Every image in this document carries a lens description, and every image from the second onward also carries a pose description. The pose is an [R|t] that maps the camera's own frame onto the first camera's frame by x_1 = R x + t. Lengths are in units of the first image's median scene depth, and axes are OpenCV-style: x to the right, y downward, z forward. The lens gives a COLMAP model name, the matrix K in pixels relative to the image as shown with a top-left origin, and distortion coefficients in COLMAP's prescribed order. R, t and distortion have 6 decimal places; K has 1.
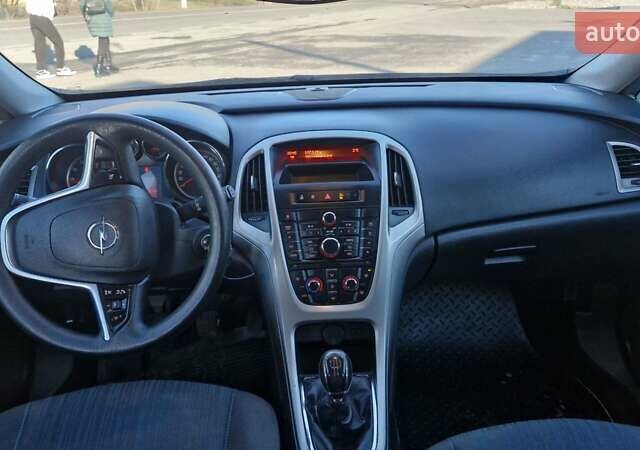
lens RADIAL K [[573.4, 0, 318.8], [0, 573.4, 211.0], [0, 0, 1]] dist [0.162008, -0.258923]
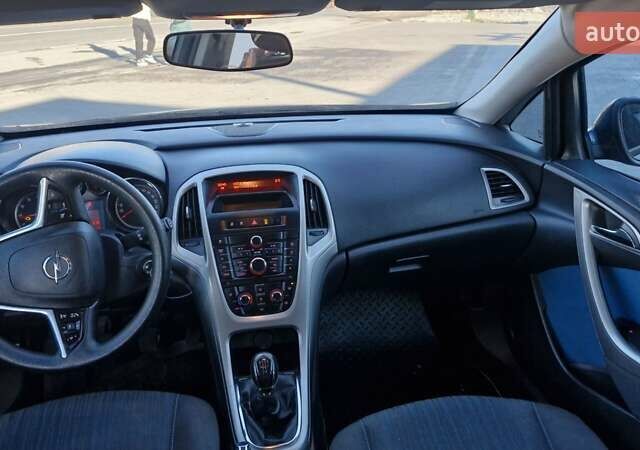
lens RADIAL K [[573.4, 0, 318.8], [0, 573.4, 211.0], [0, 0, 1]] dist [0.162008, -0.258923]
pose [[0.992974, -0.038211, 0.111998, 0.015800], [0.039836, 0.999130, -0.012313, -0.028959], [-0.111430, 0.016688, 0.993632, -0.180096]]
